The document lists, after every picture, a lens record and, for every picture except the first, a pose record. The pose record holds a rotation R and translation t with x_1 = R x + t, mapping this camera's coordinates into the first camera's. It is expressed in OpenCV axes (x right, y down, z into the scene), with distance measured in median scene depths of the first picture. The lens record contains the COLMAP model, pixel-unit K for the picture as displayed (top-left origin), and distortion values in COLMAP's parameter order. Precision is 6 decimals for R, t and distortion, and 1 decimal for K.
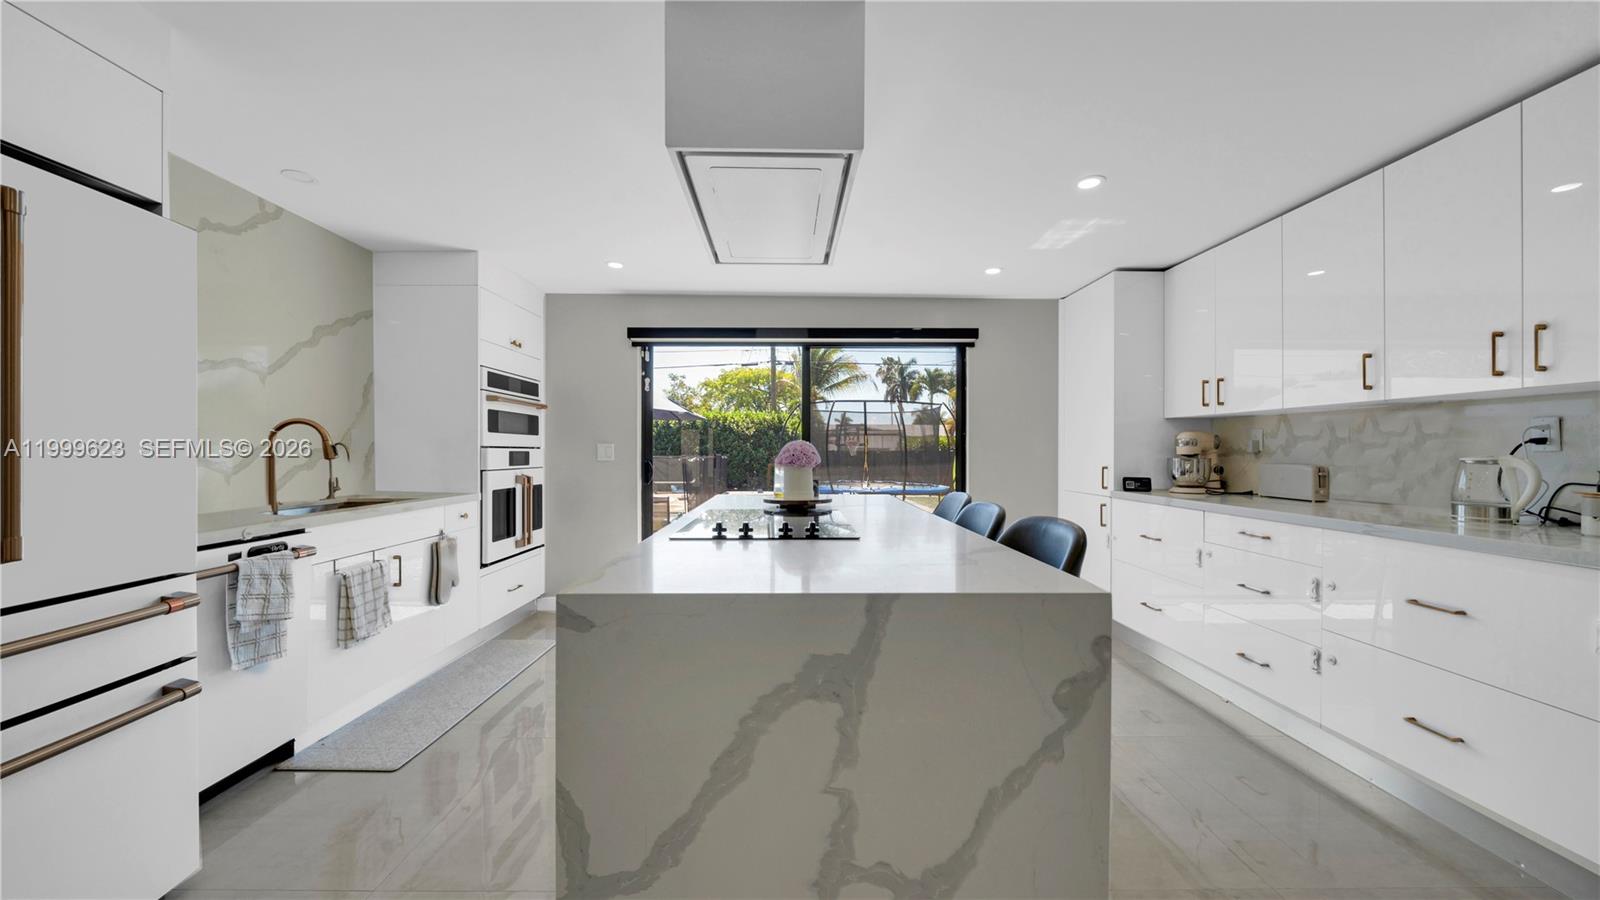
lens RADIAL K [[553.0, 0, 795.3], [0, 553.0, 452.0], [0, 0, 1]] dist [-0.007510, -0.000483]
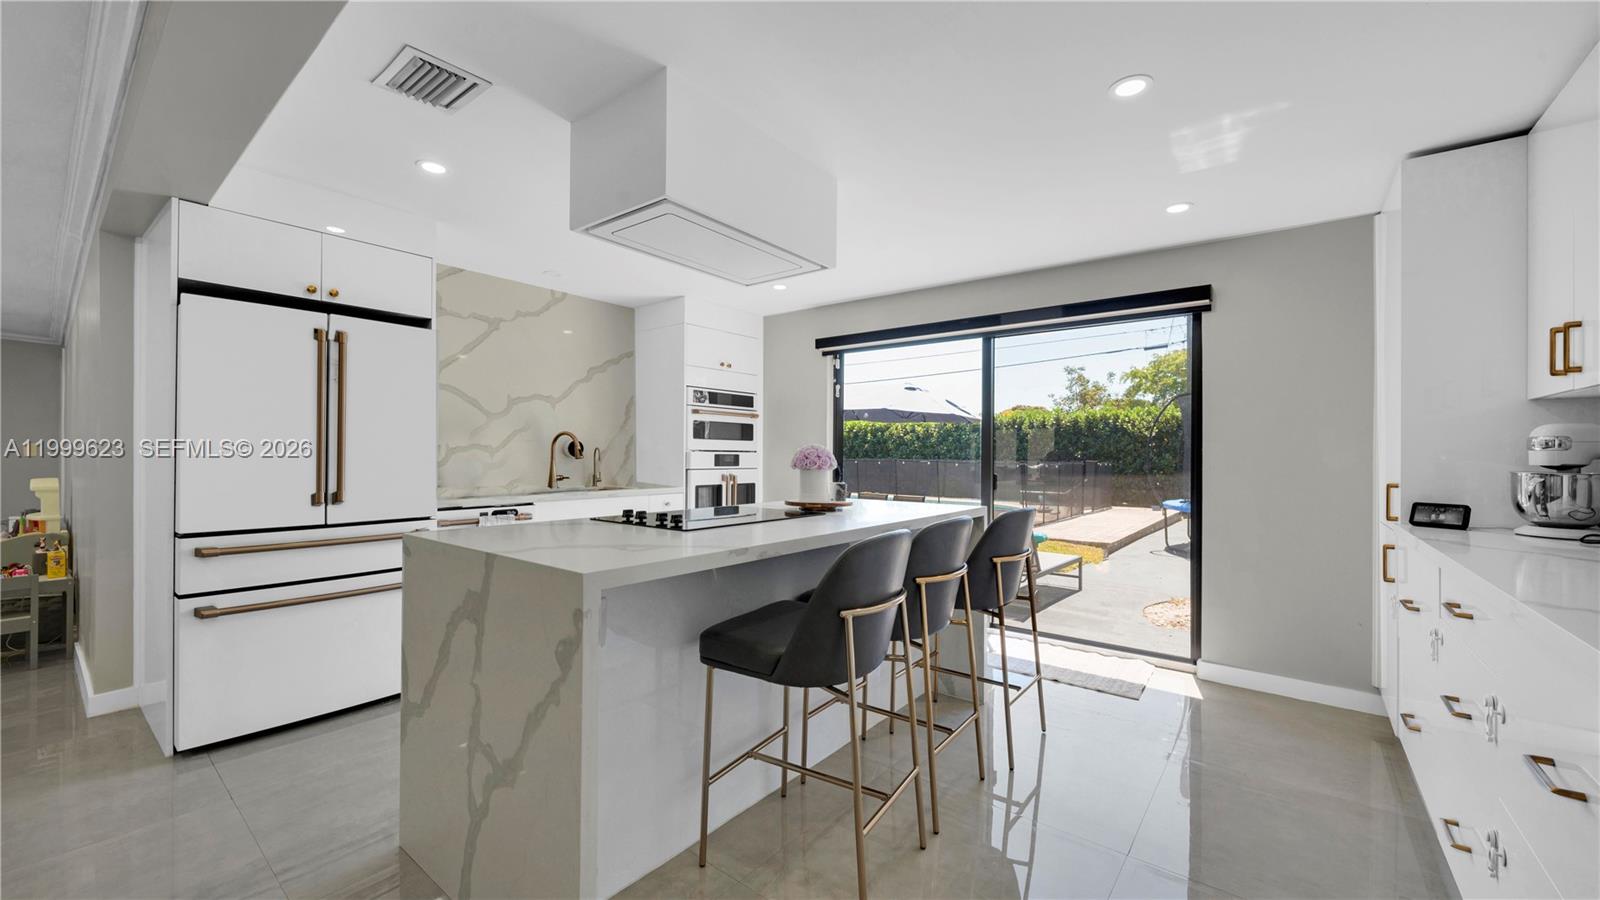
lens RADIAL K [[616.5, 0, 804.8], [0, 616.5, 448.8], [0, 0, 1]] dist [-0.005702, -0.001743]
pose [[0.777216, -0.000716, -0.629234, 0.534948], [-0.007861, 0.999910, -0.010847, -0.000516], [0.629185, 0.013377, 0.777140, 0.081965]]
